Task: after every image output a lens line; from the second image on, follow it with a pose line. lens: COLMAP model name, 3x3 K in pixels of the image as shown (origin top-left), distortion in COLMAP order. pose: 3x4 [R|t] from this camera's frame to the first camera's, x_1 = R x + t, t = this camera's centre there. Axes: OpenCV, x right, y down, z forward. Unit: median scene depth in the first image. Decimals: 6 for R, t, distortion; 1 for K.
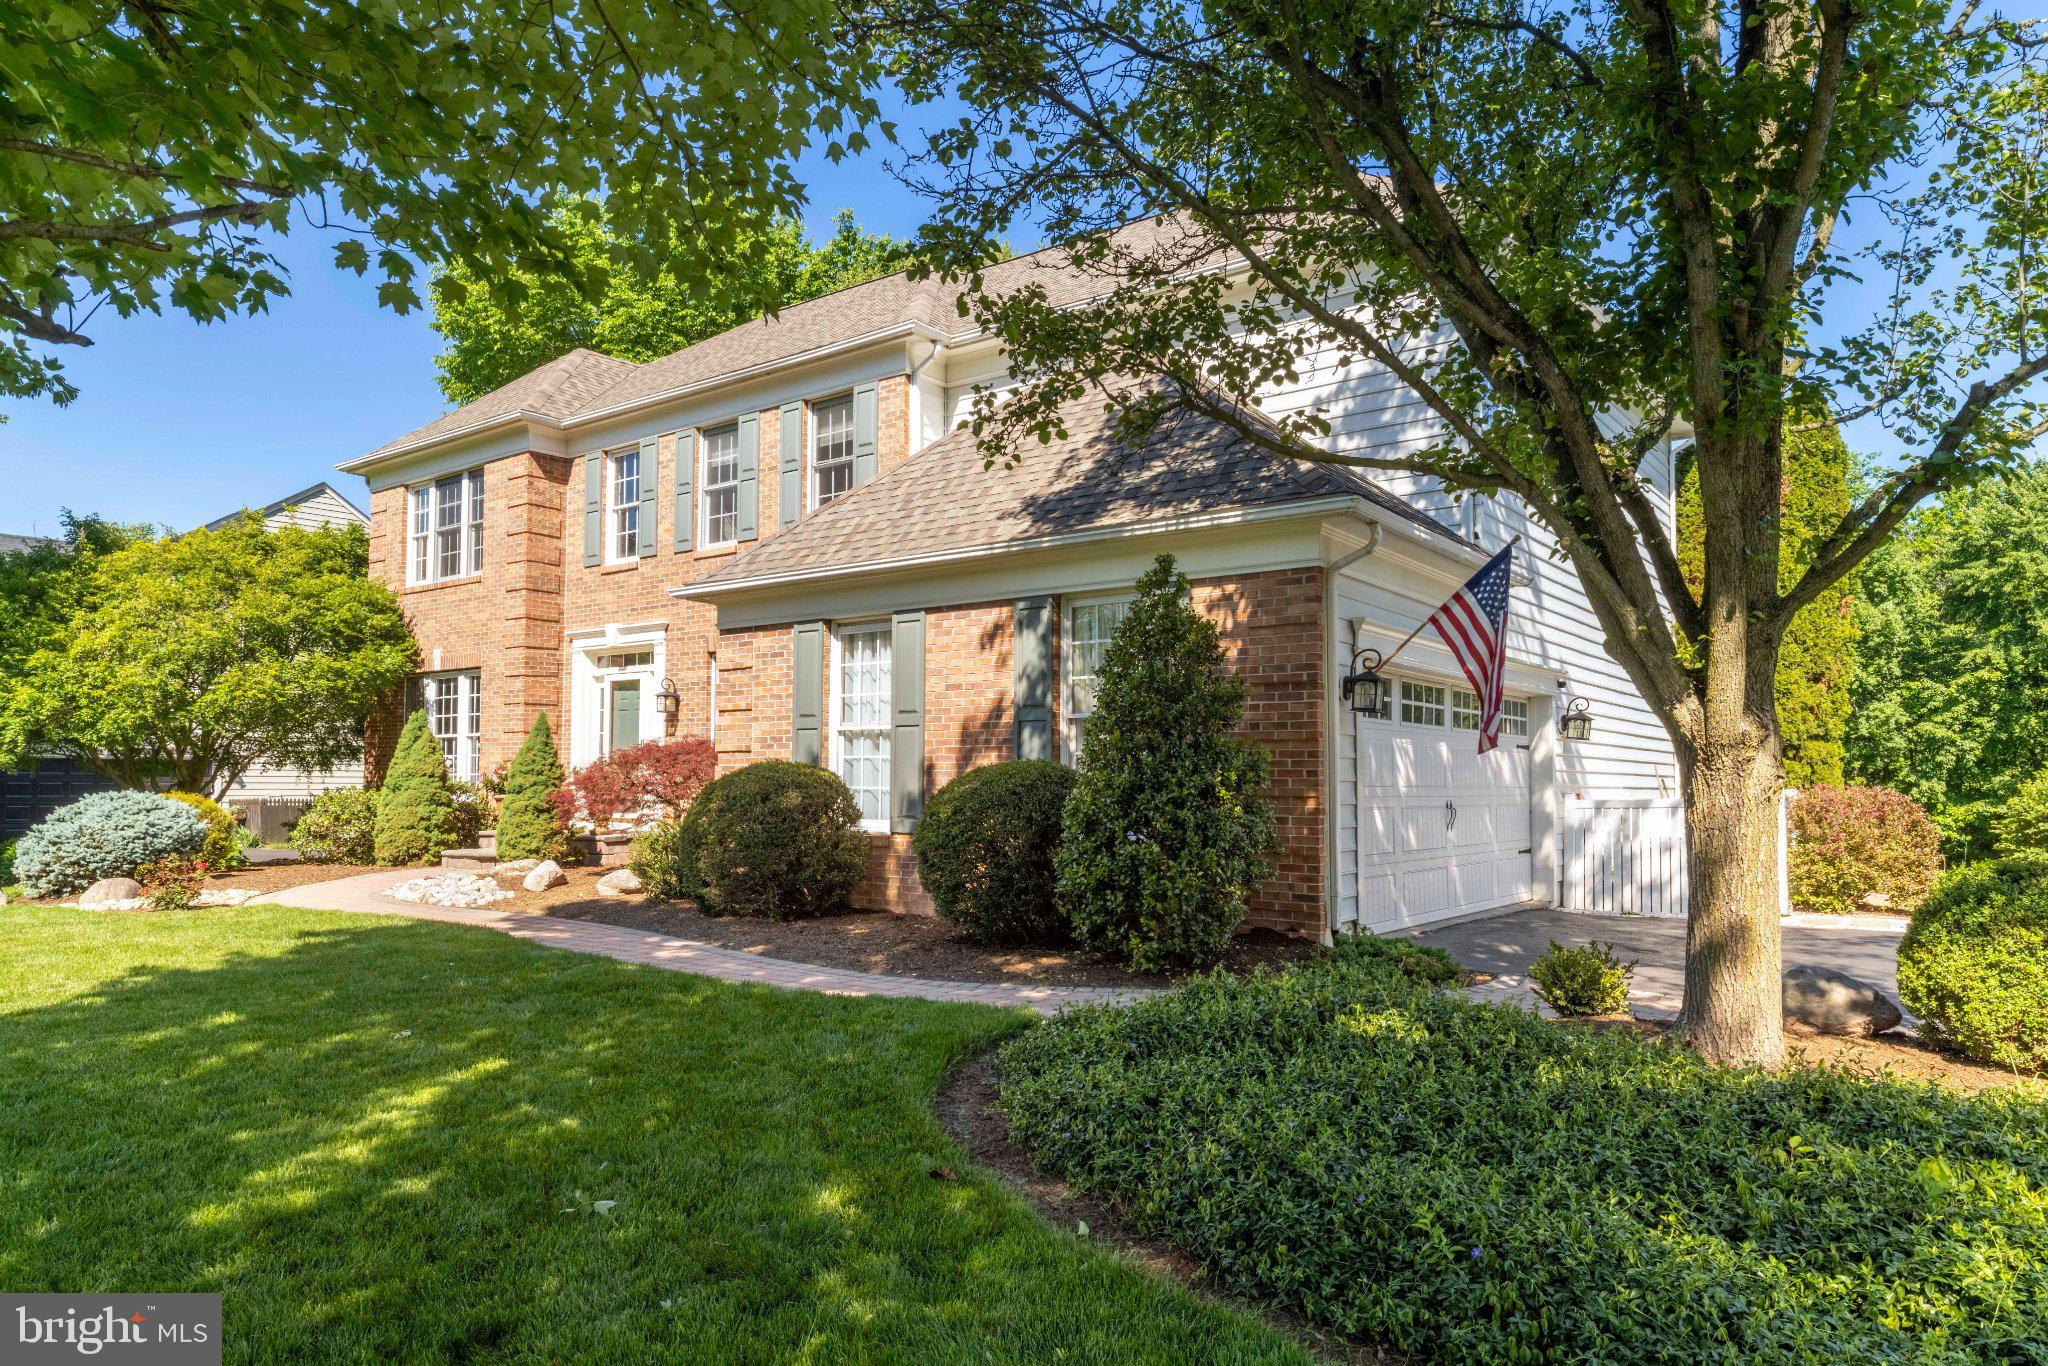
lens RADIAL K [[1288.1, 0, 1021.3], [0, 1288.1, 707.9], [0, 0, 1]] dist [0.004531, 0.002006]
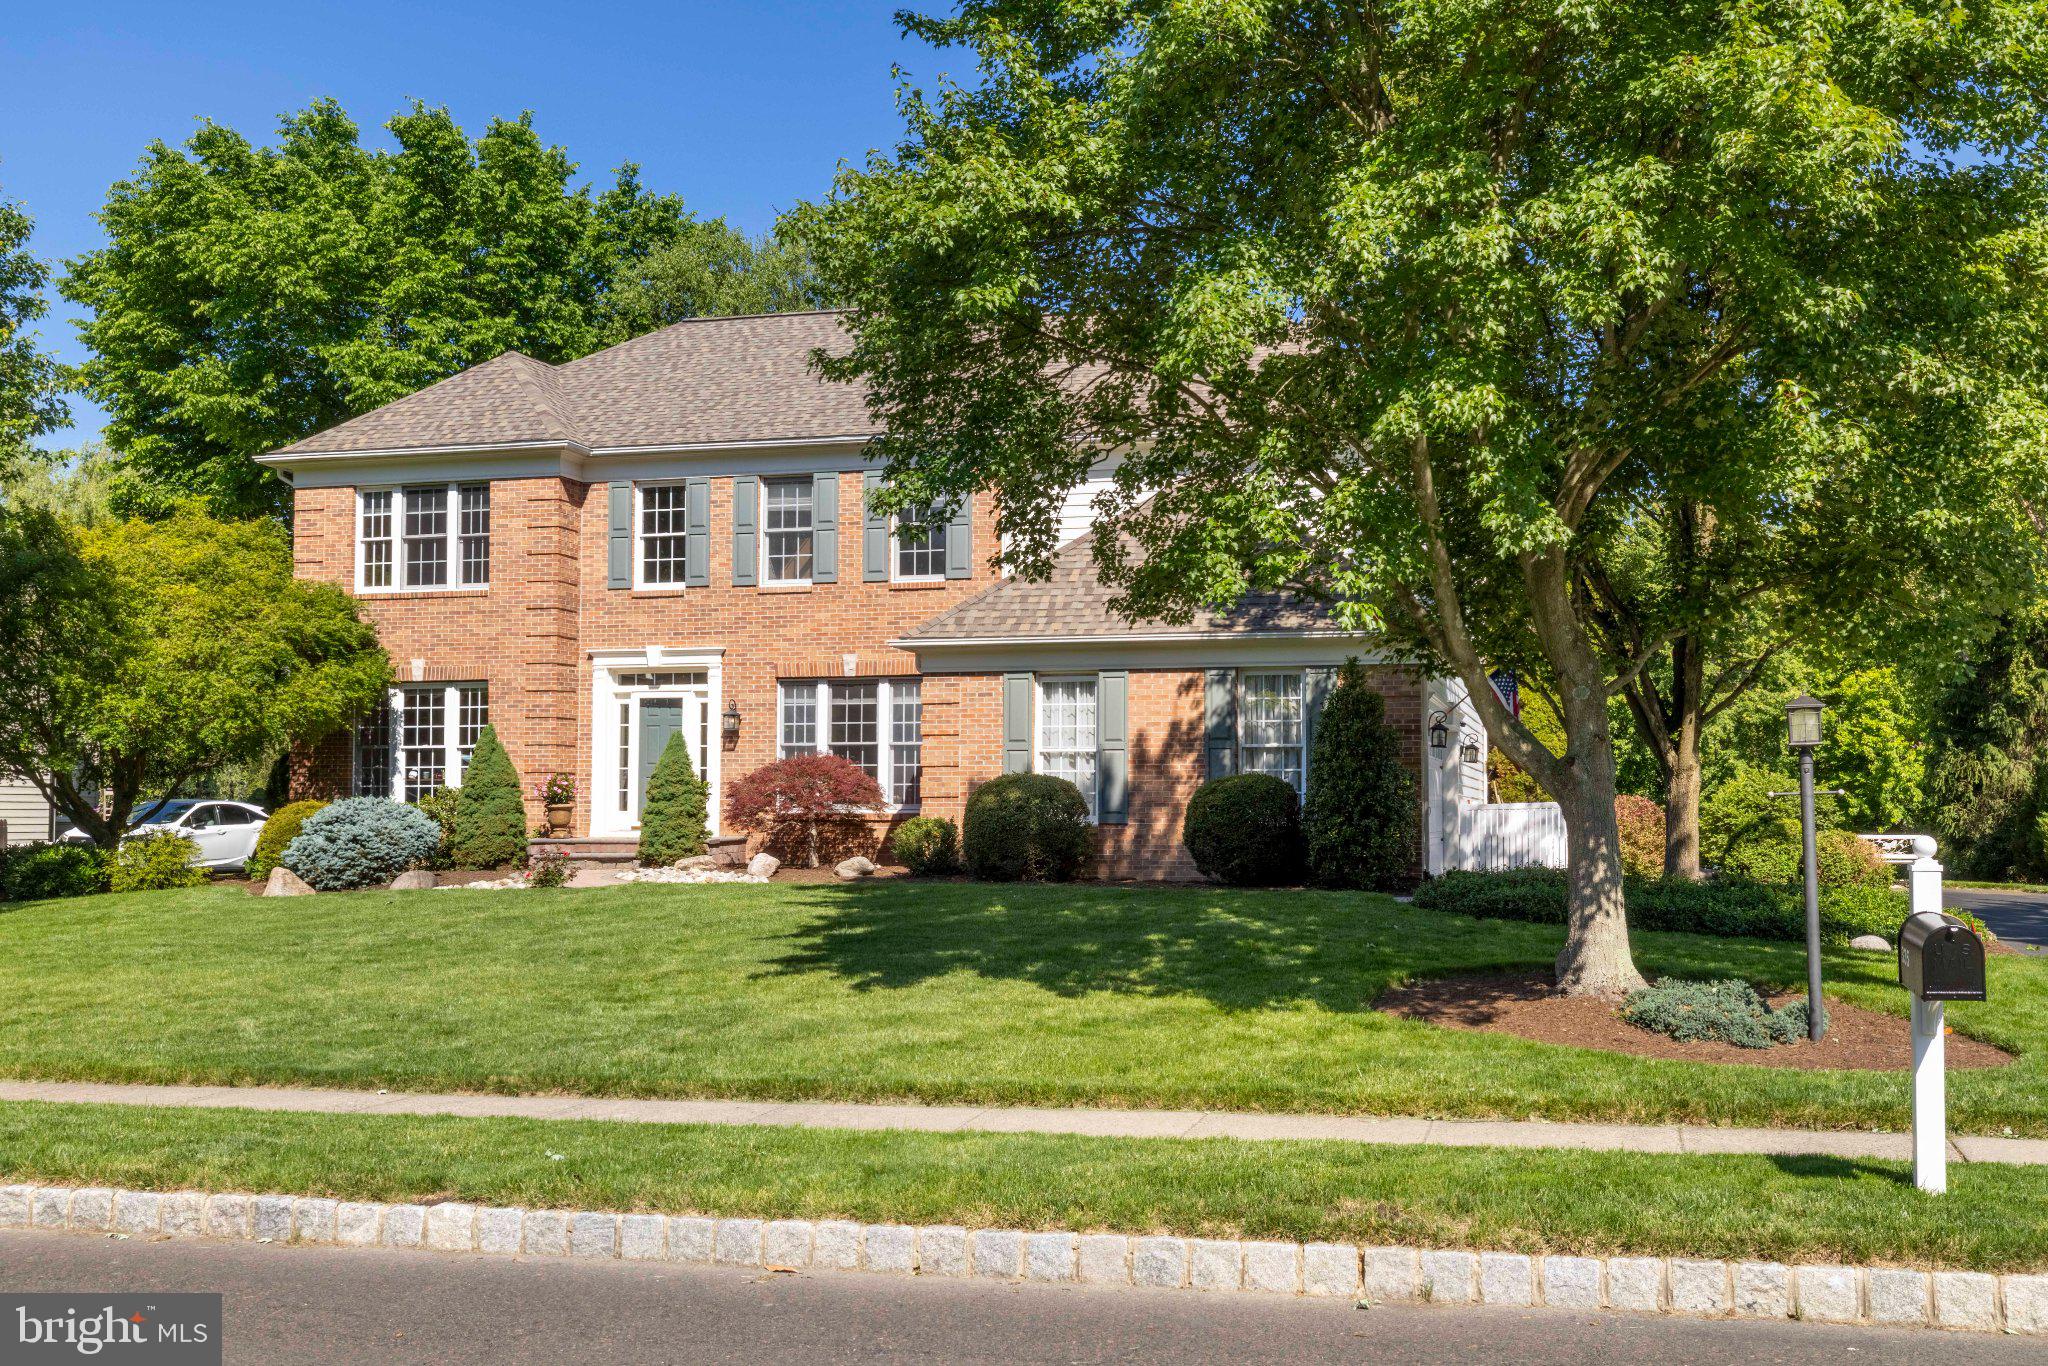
lens RADIAL K [[2063.2, 0, 1024.0], [0, 2063.2, 683.0], [0, 0, 1]] dist [0.002454, -0.001947]
pose [[0.923331, 0.023012, 0.383314, -0.630383], [-0.020621, 0.999734, -0.010346, -0.020673], [-0.383450, 0.001648, 0.923560, -0.646331]]
